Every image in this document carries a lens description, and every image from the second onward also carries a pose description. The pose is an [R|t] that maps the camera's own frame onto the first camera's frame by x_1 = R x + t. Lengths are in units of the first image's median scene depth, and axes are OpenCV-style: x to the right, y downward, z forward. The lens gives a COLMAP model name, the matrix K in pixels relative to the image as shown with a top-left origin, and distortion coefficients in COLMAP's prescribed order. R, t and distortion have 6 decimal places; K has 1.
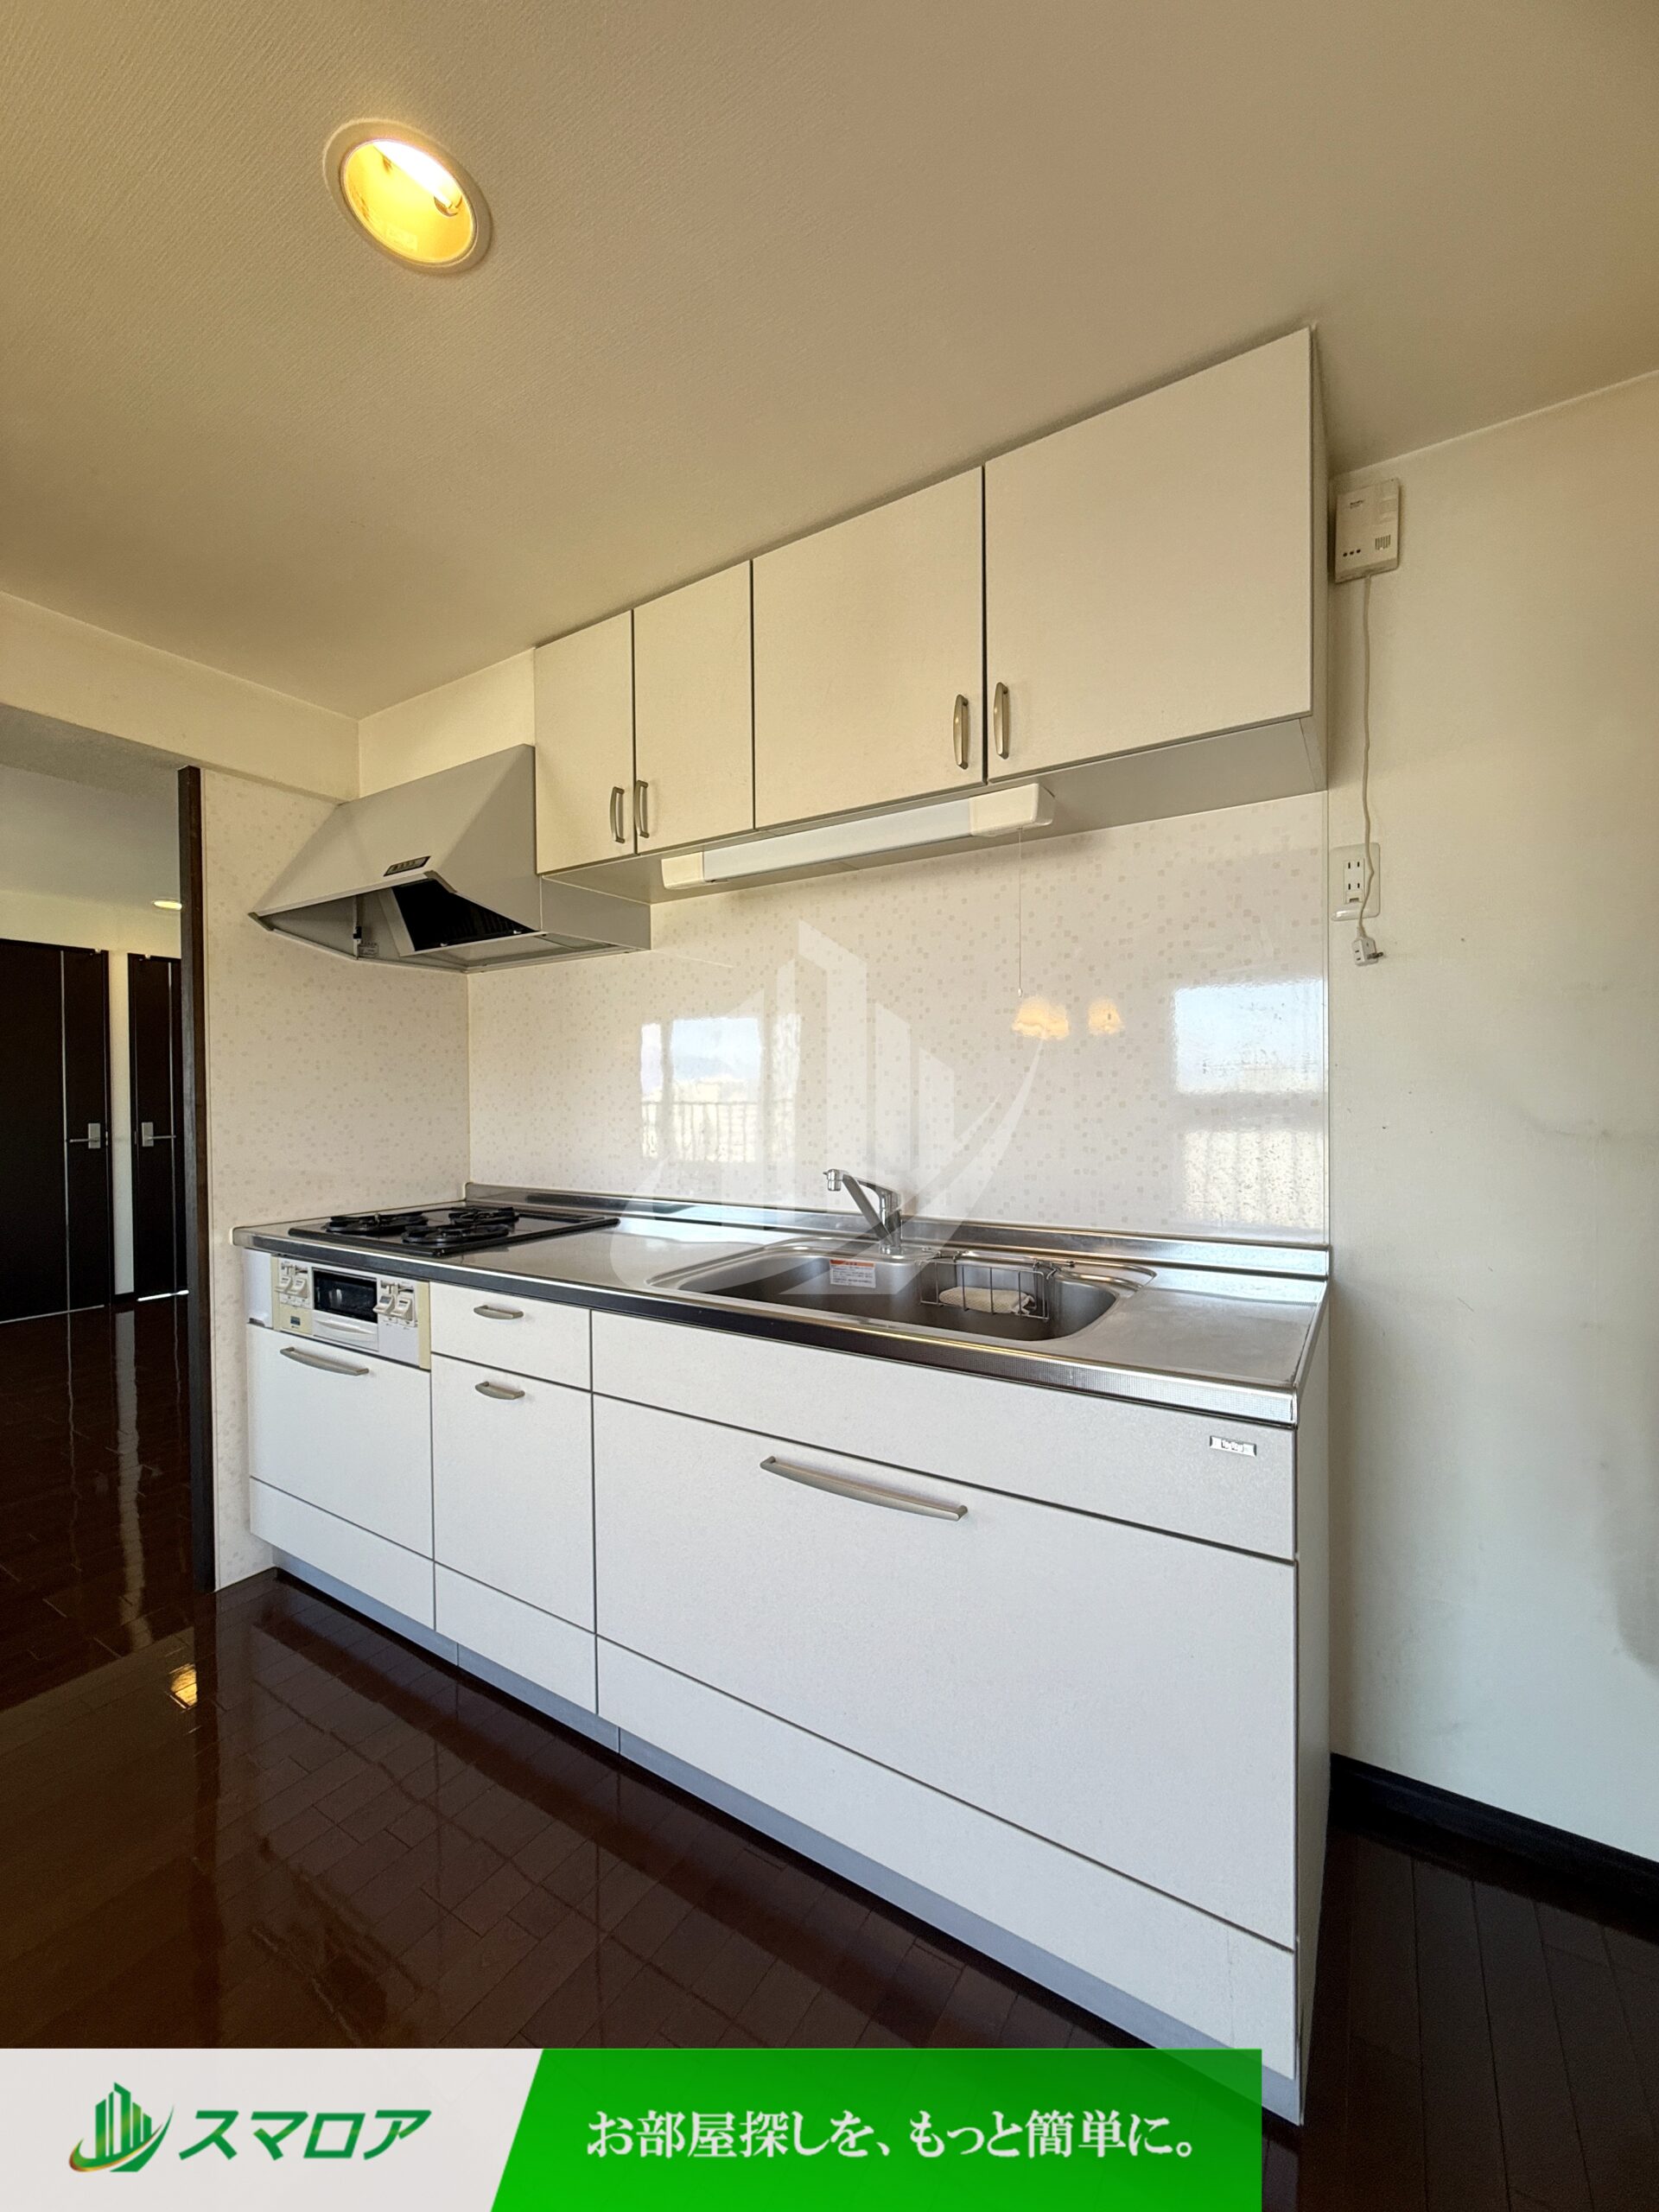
lens RADIAL K [[883.2, 0, 827.2], [0, 883.2, 1109.6], [0, 0, 1]] dist [0.002982, 0.000746]
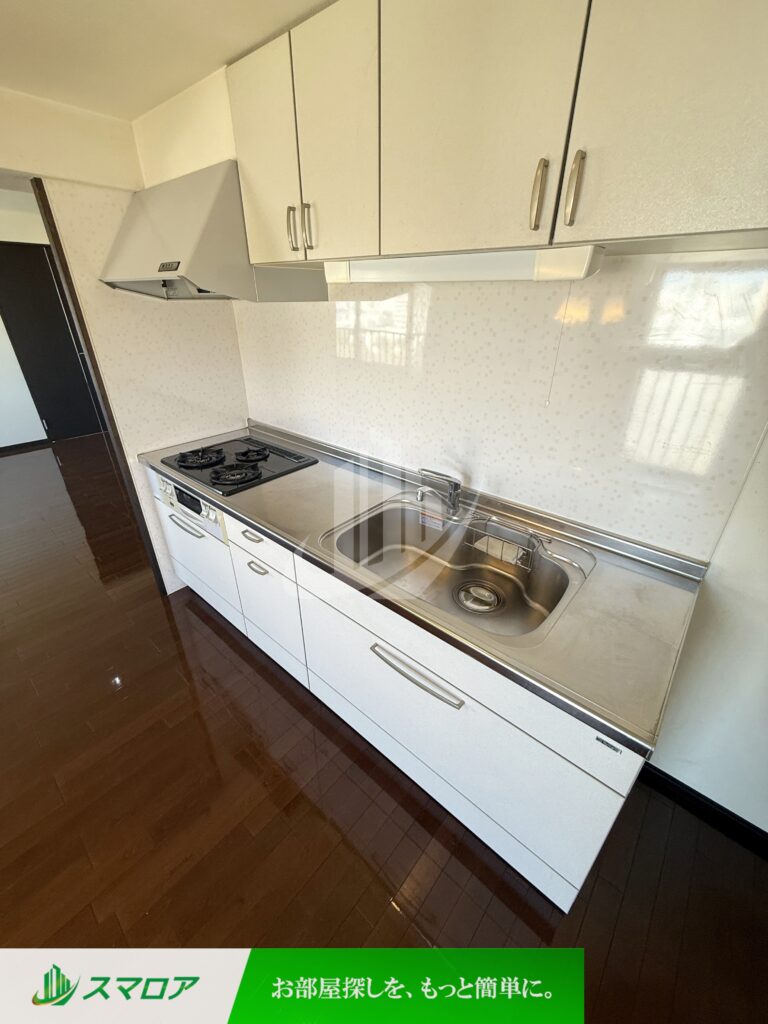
lens RADIAL K [[408.9, 0, 382.2], [0, 408.9, 508.4], [0, 0, 1]] dist [0.002982, 0.000746]
pose [[0.989093, 0.077176, -0.125451, 0.032207], [-0.012799, 0.893546, 0.448789, -0.224402], [0.146732, -0.442288, 0.884788, 0.209608]]
